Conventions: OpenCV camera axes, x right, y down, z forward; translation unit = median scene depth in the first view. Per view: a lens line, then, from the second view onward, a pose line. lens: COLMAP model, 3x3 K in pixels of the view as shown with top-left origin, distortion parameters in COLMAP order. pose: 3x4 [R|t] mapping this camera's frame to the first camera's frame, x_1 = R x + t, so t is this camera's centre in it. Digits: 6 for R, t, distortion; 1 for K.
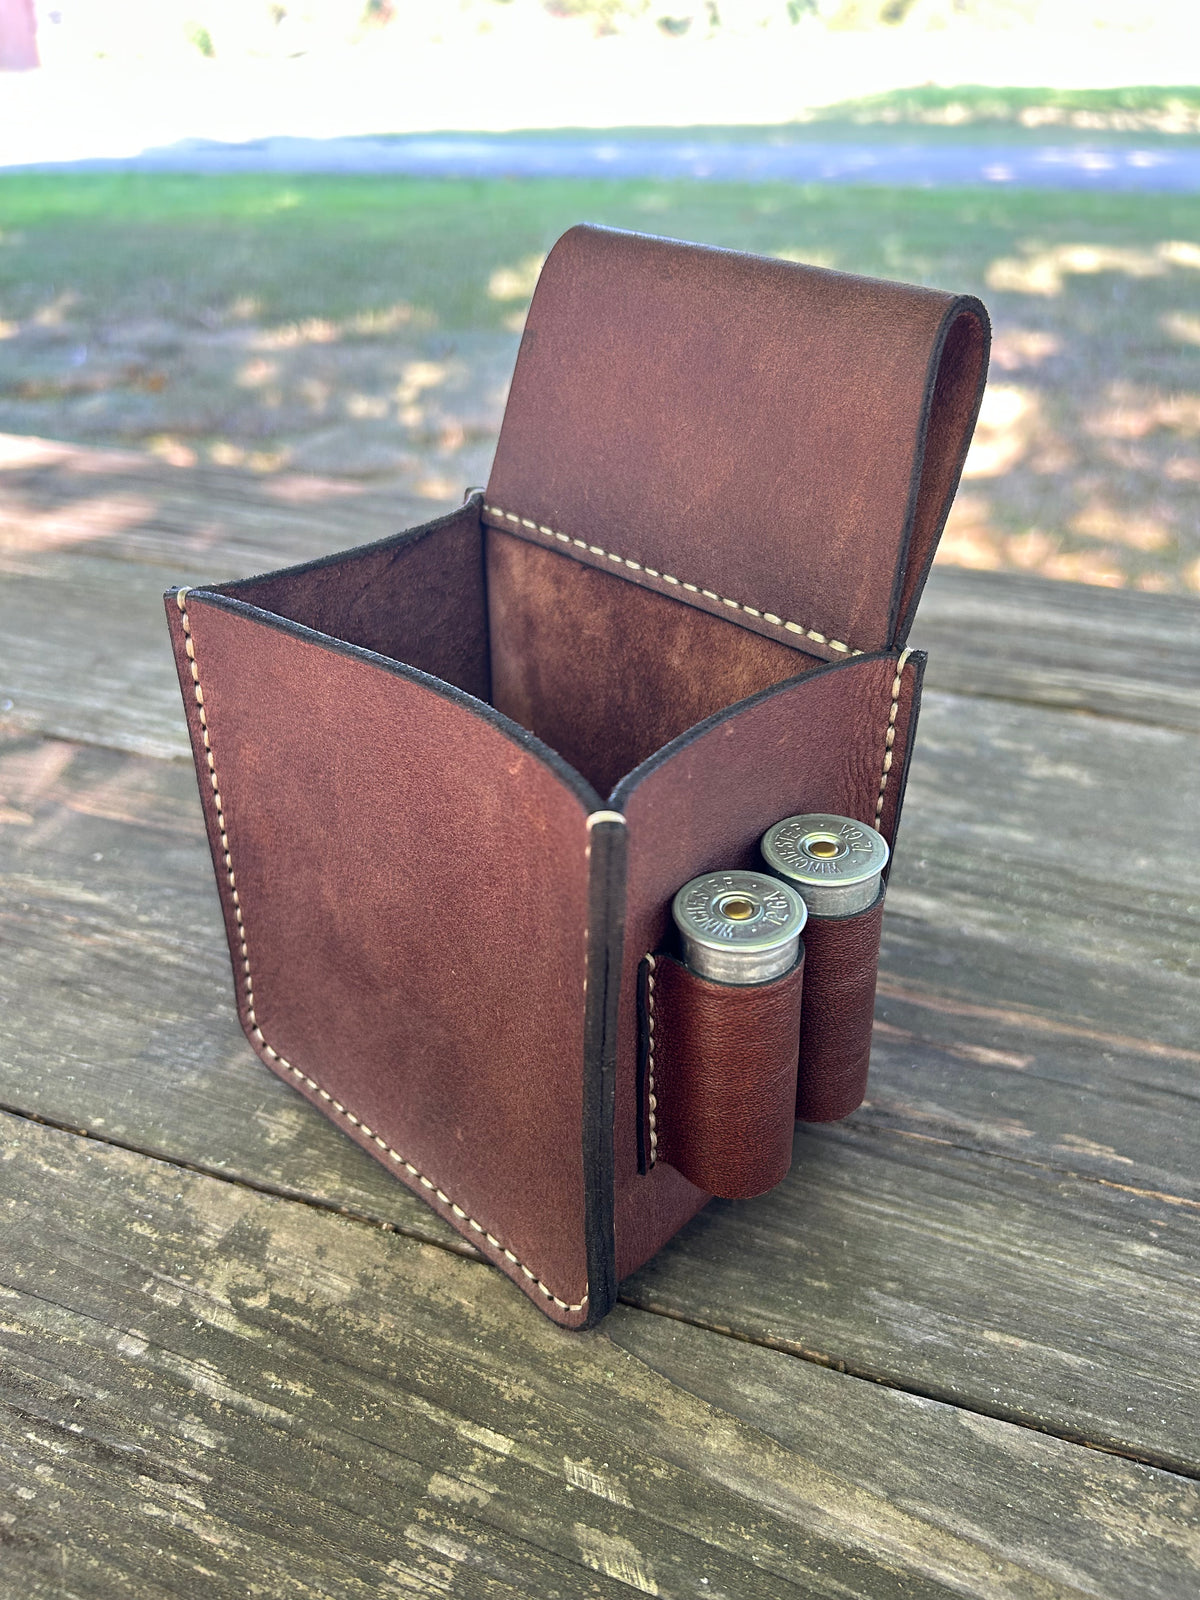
lens RADIAL K [[1261.1, 0, 600.0], [0, 1261.1, 800.0], [0, 0, 1]] dist [0.039702, -0.066305]
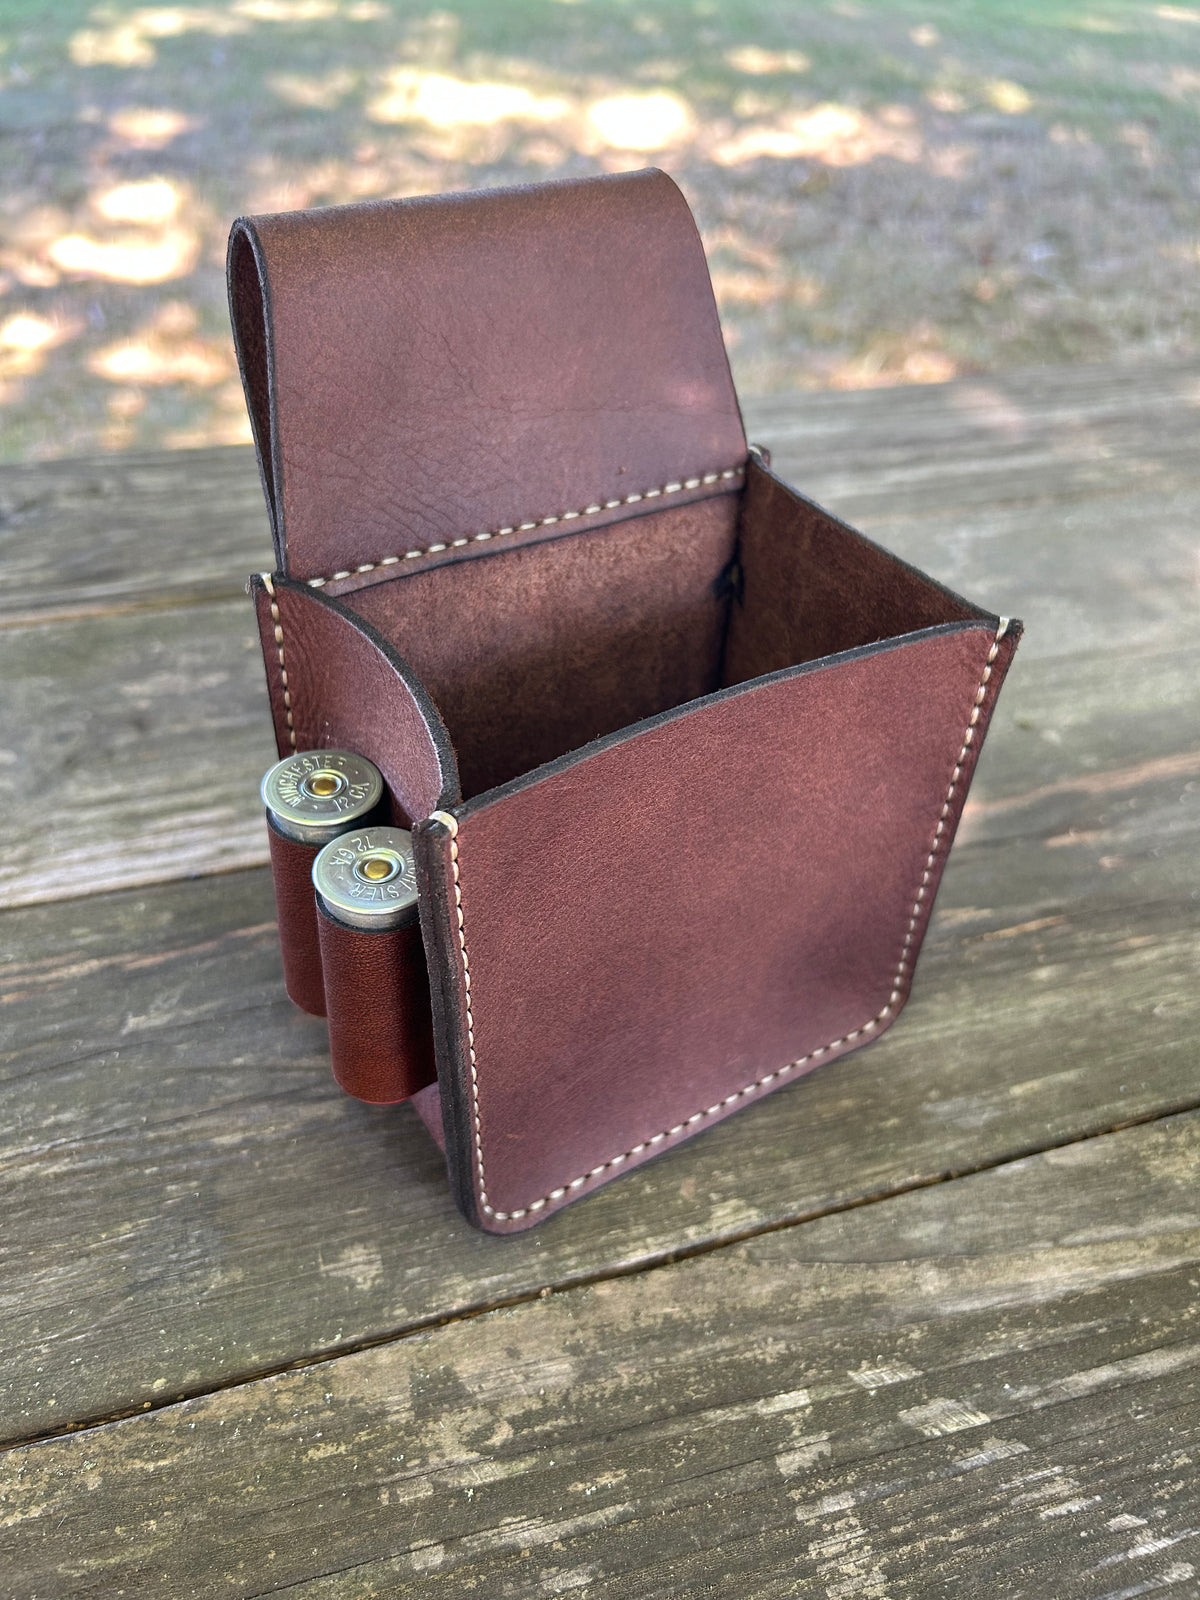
lens RADIAL K [[1261.1, 0, 600.0], [0, 1261.1, 800.0], [0, 0, 1]] dist [0.039702, -0.066305]
pose [[0.784665, -0.371342, 0.496393, -0.534467], [0.288621, 0.927492, 0.237605, -0.260661], [-0.548634, -0.043171, 0.834948, 0.201368]]
